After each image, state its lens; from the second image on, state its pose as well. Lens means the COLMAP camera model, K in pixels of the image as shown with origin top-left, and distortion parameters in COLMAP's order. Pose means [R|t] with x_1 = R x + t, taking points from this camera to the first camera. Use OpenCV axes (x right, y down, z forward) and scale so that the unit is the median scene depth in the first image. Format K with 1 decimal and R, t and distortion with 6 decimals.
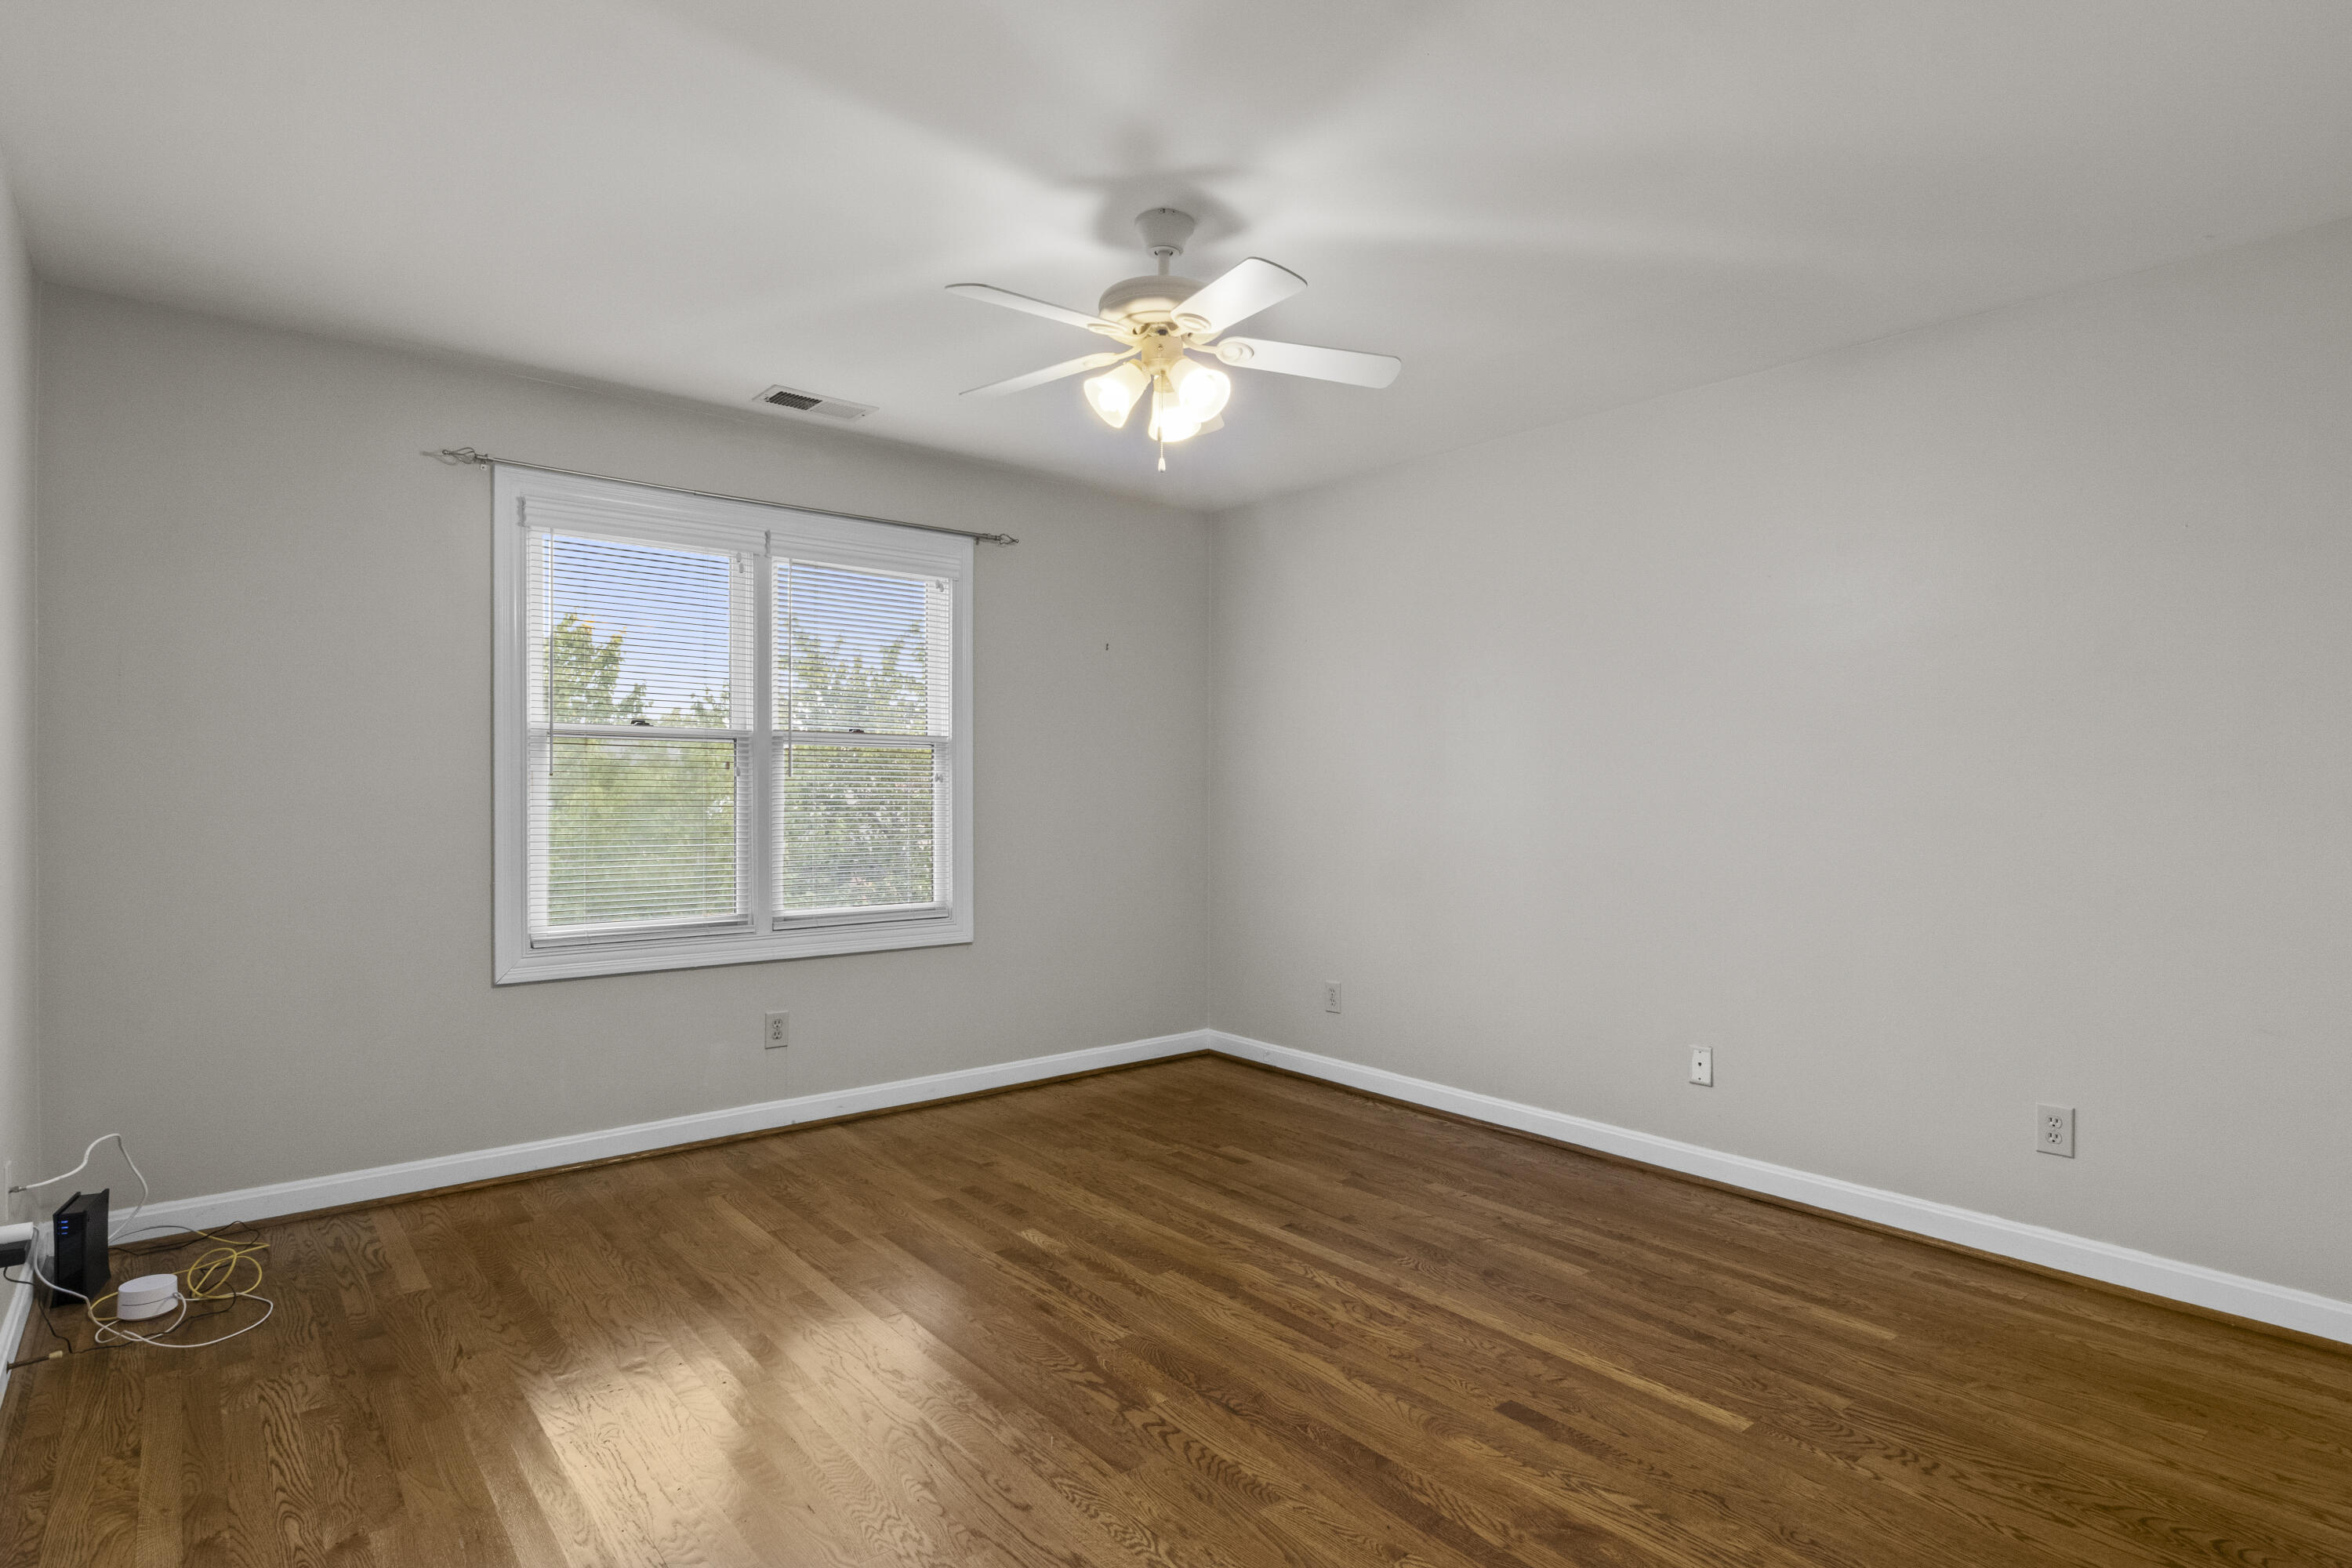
lens RADIAL K [[1203.7, 0, 1175.3], [0, 1203.7, 787.0], [0, 0, 1]] dist [0.000666, 0.000224]
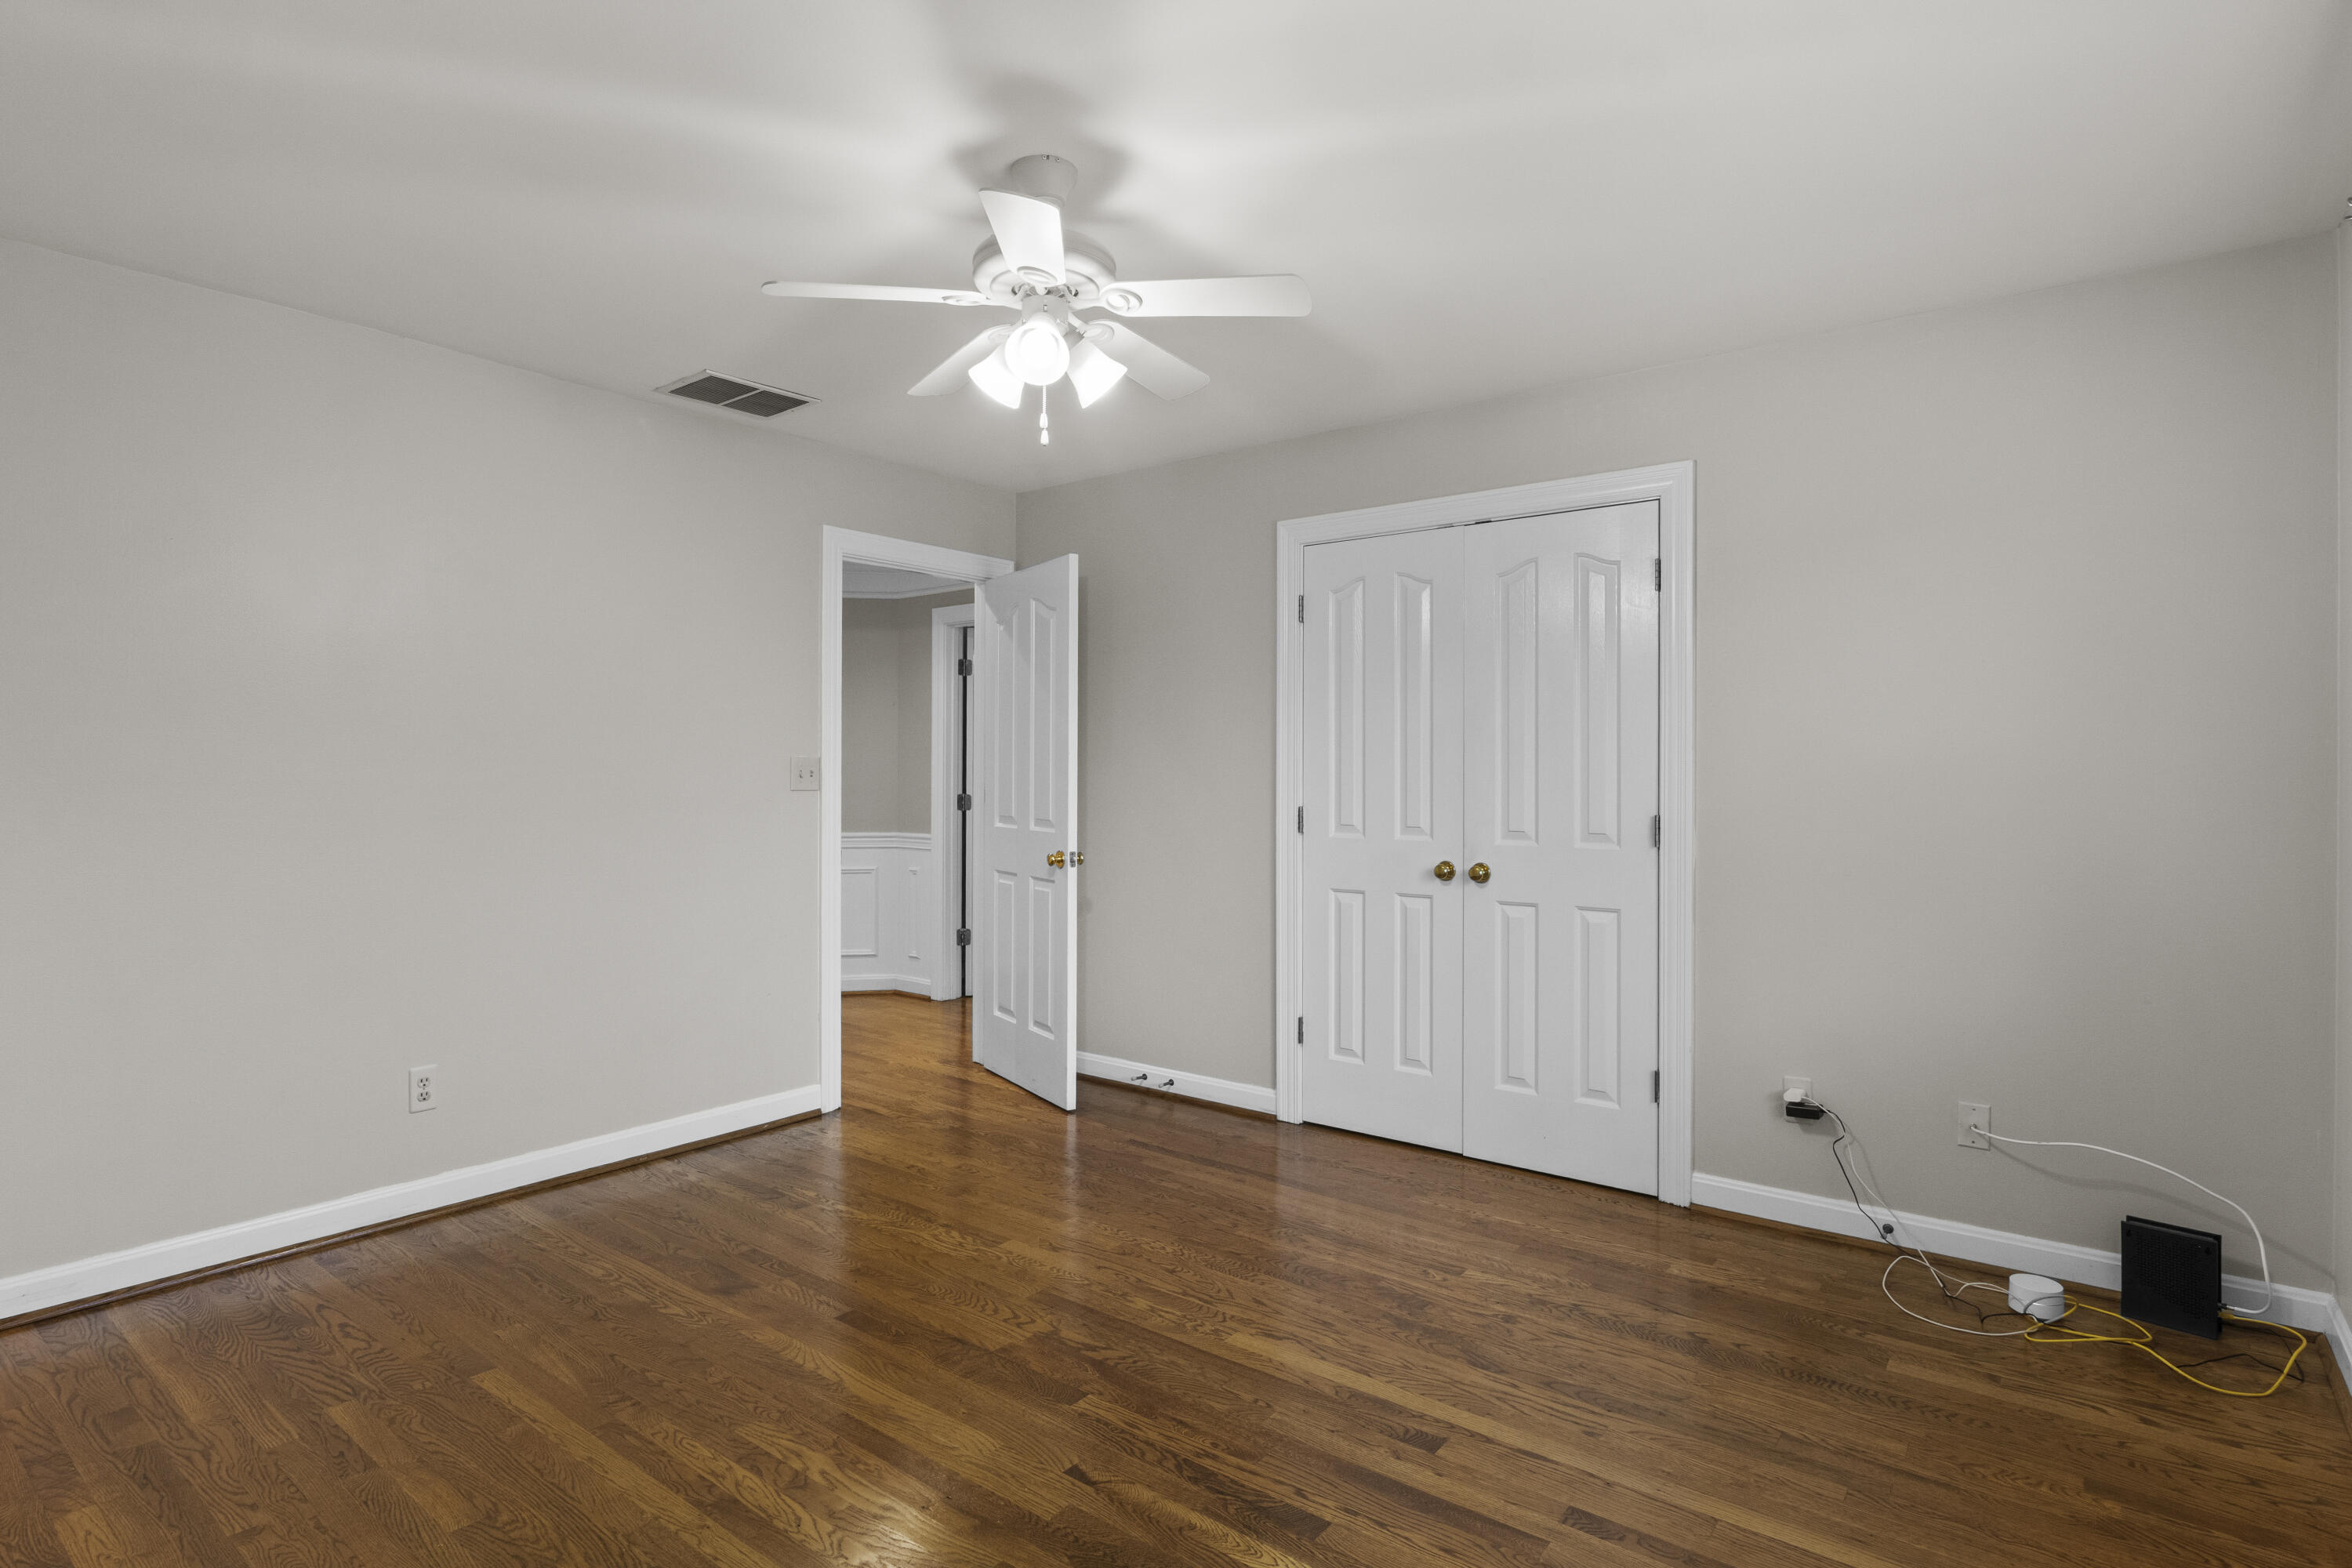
lens RADIAL K [[1203.7, 0, 1172.8], [0, 1203.7, 781.6], [0, 0, 1]] dist [0.000666, 0.000224]
pose [[-0.977118, -0.006229, -0.212606, 0.084490], [-0.005708, 0.999979, -0.003066, -0.007259], [0.212620, -0.001783, -0.977133, 1.908565]]
